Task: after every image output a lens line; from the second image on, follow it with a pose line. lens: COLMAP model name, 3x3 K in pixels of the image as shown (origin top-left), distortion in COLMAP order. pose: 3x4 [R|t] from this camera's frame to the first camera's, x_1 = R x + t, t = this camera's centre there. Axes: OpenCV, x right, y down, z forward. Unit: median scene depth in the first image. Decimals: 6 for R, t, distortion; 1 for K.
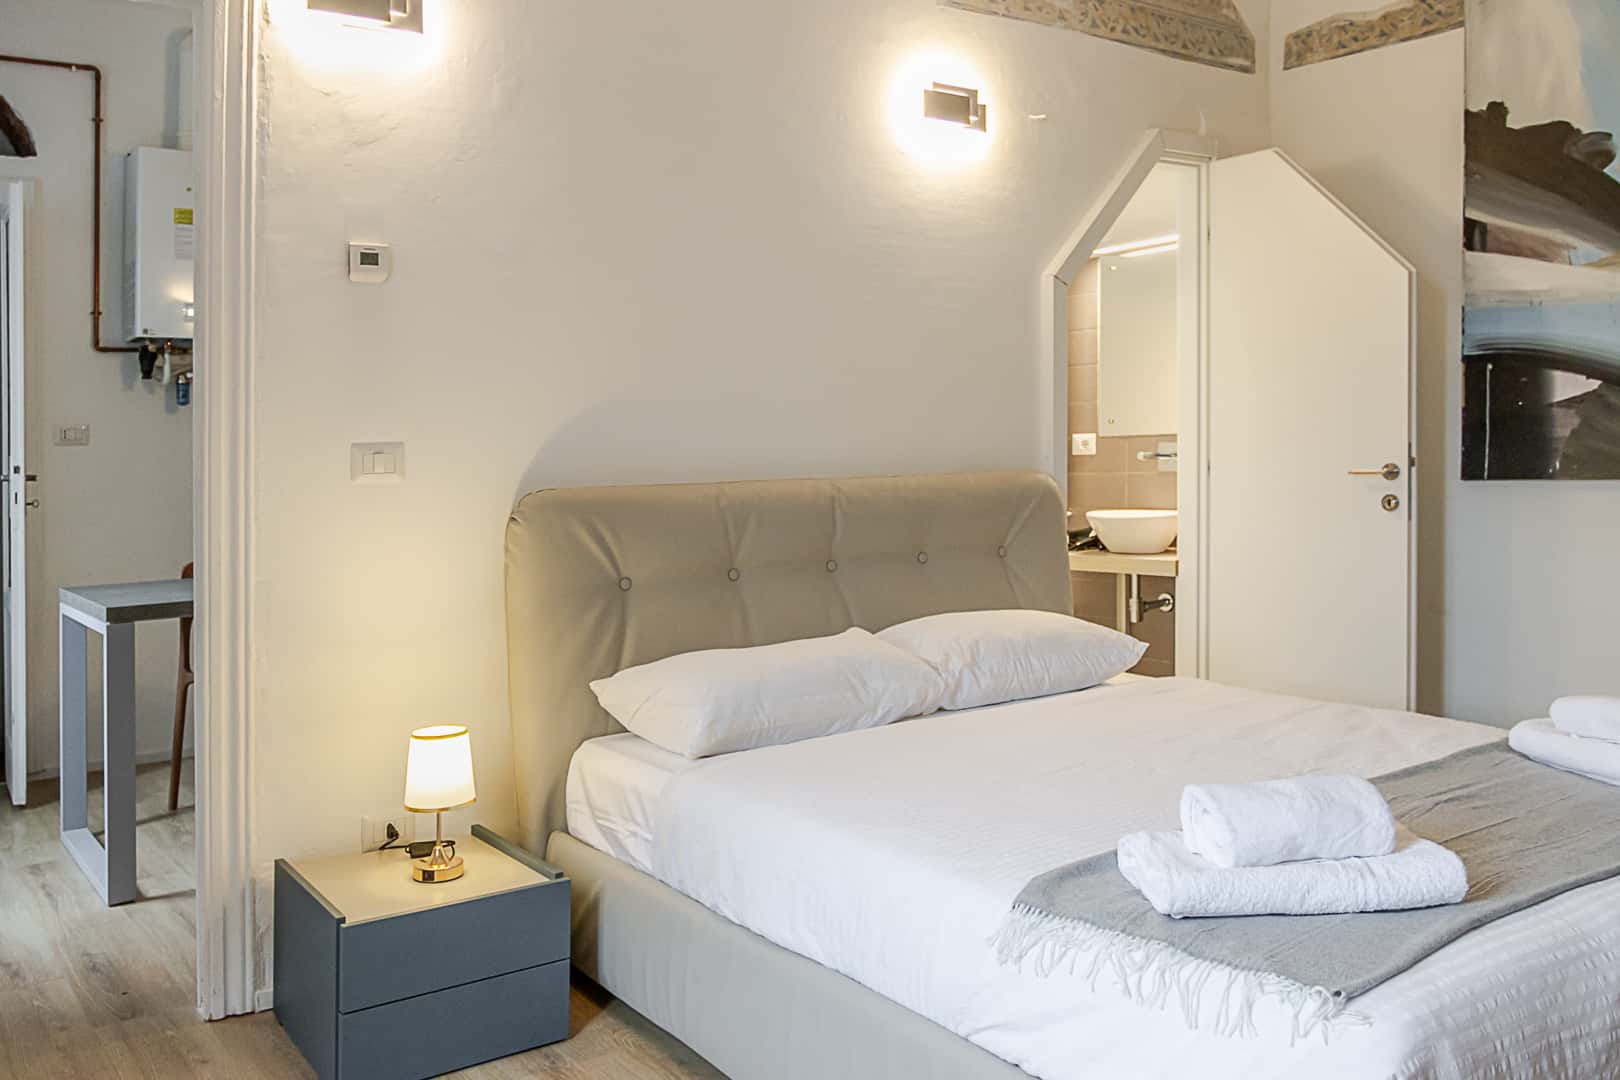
lens RADIAL K [[1409.0, 0, 818.0], [0, 1409.0, 492.8], [0, 0, 1]] dist [0.030630, 0.009226]
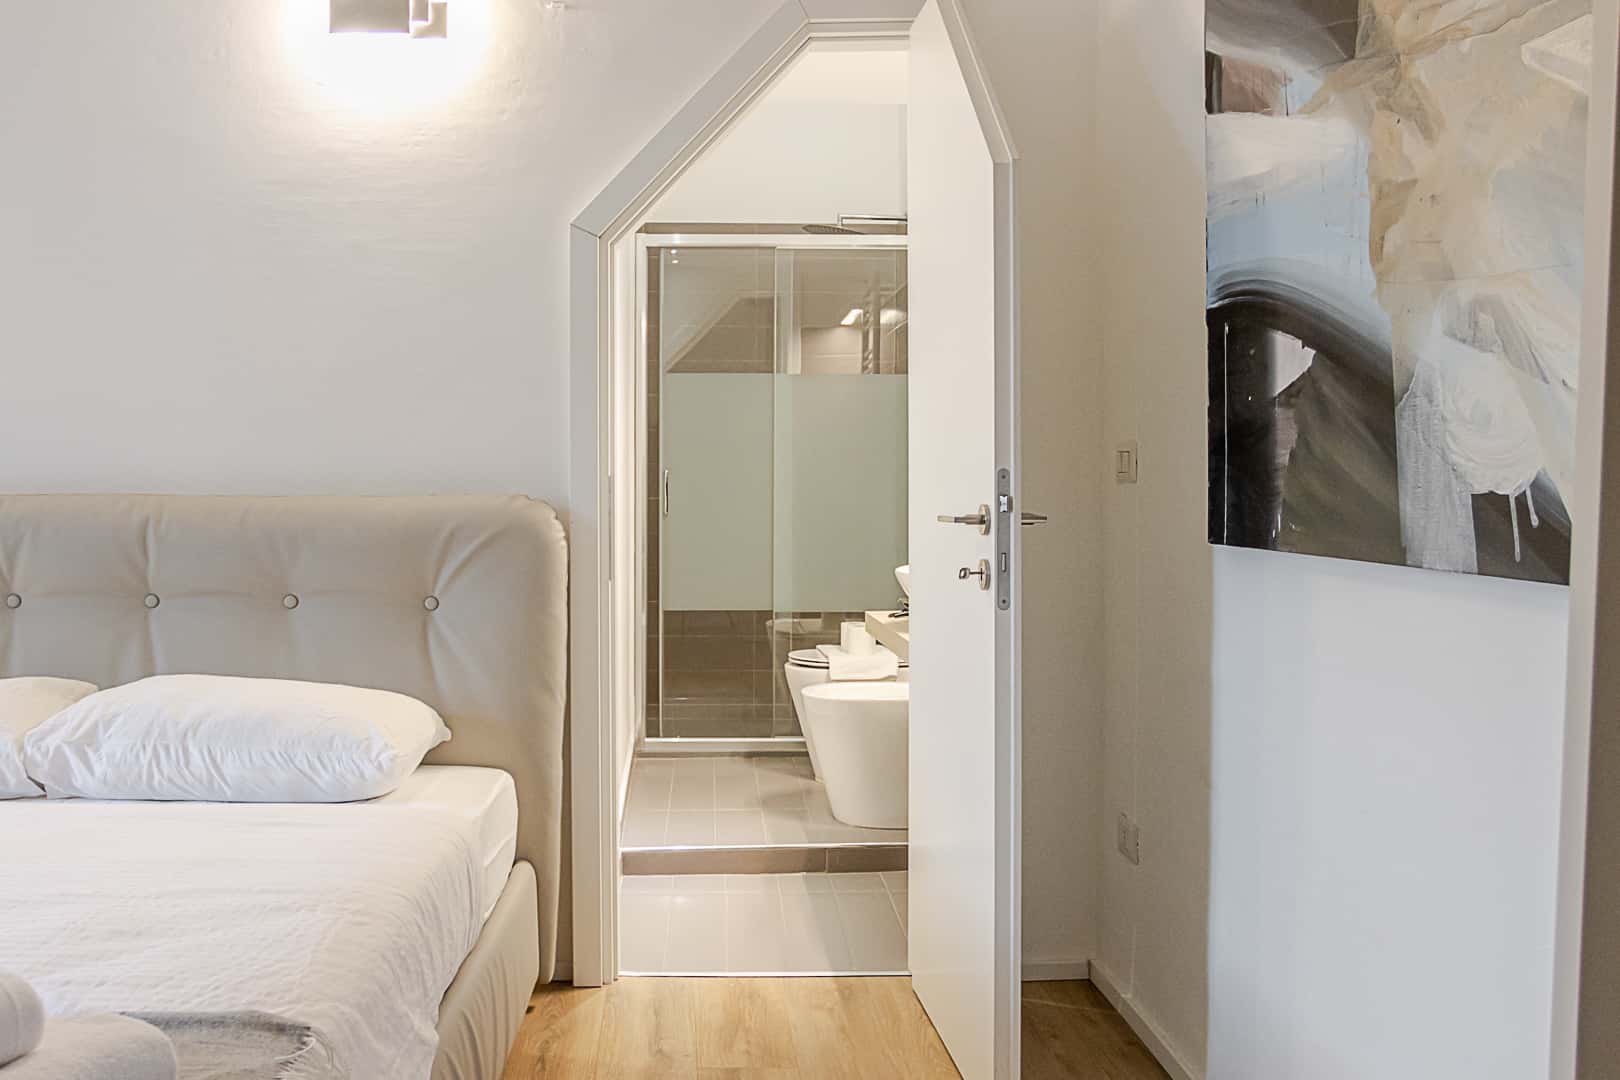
lens RADIAL K [[1390.2, 0, 809.9], [0, 1390.2, 522.2], [0, 0, 1]] dist [-0.053021, 0.076886]
pose [[0.787553, 0.045080, -0.614595, 0.676190], [-0.038853, 0.998969, 0.023487, -0.023884], [0.615020, 0.005382, 0.788493, 0.506985]]
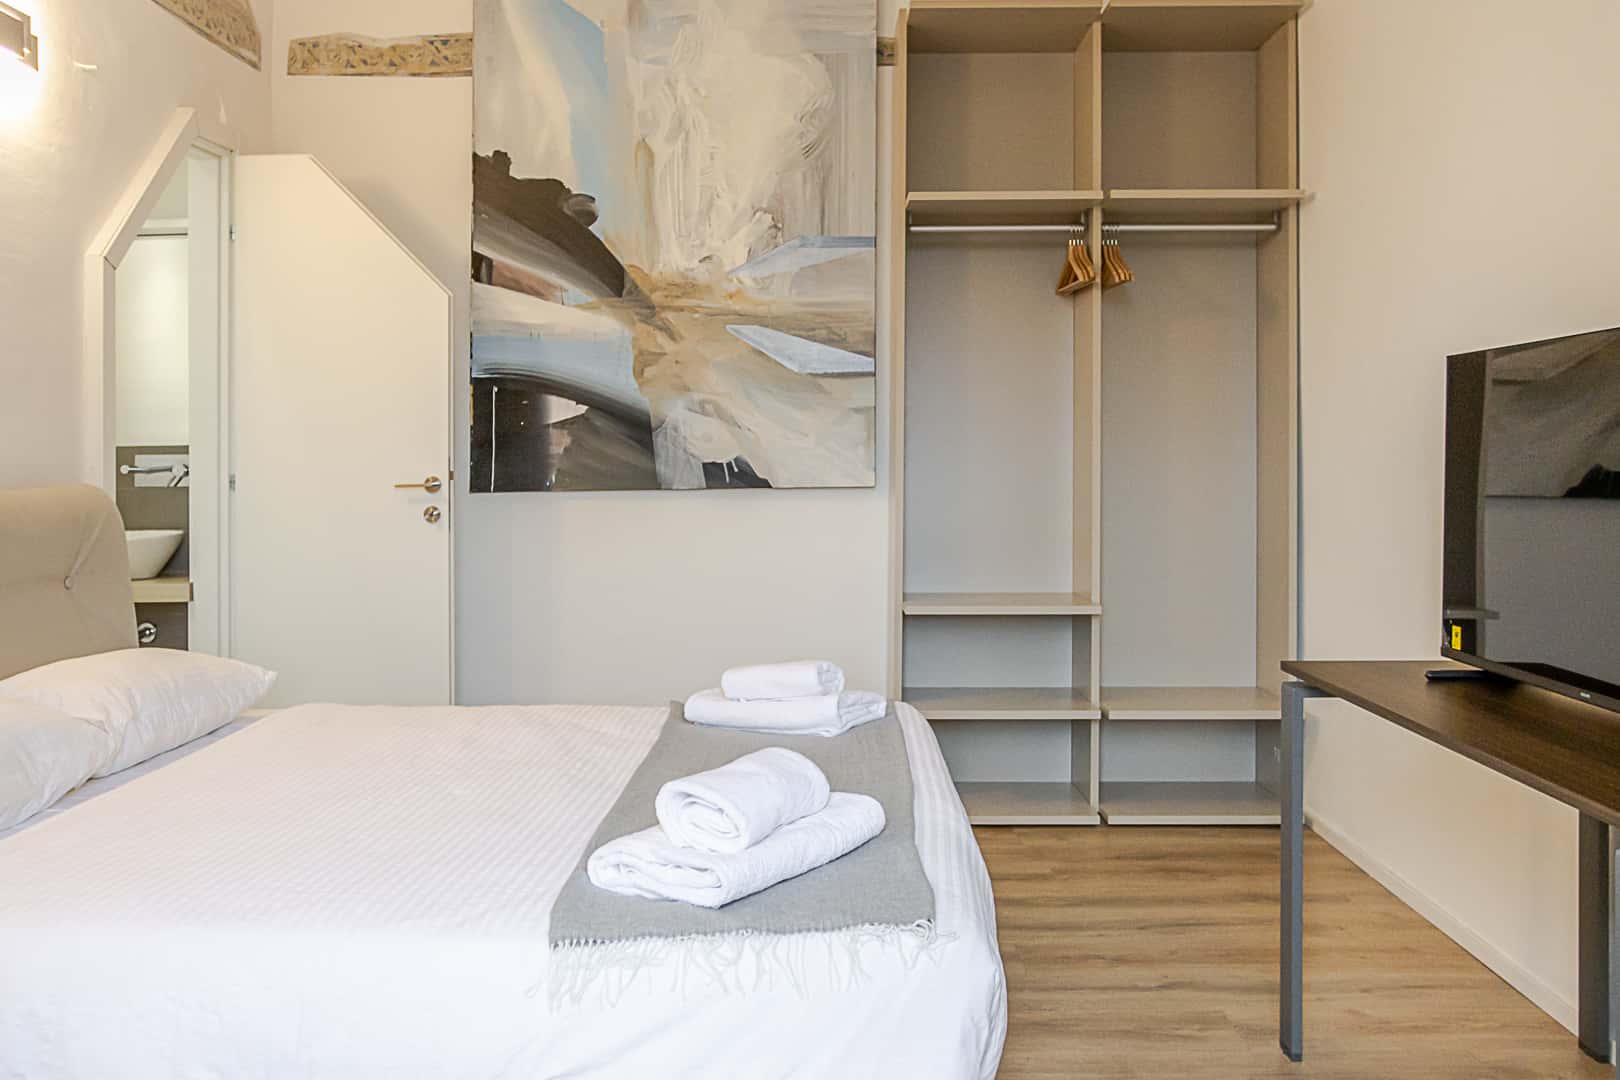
lens RADIAL K [[1390.2, 0, 809.9], [0, 1390.2, 522.2], [0, 0, 1]] dist [-0.053021, 0.076886]
pose [[0.603561, -0.025617, 0.796905, -0.242319], [0.019376, 0.999660, 0.017460, 0.000221], [-0.797081, 0.004903, 0.603852, 0.157566]]
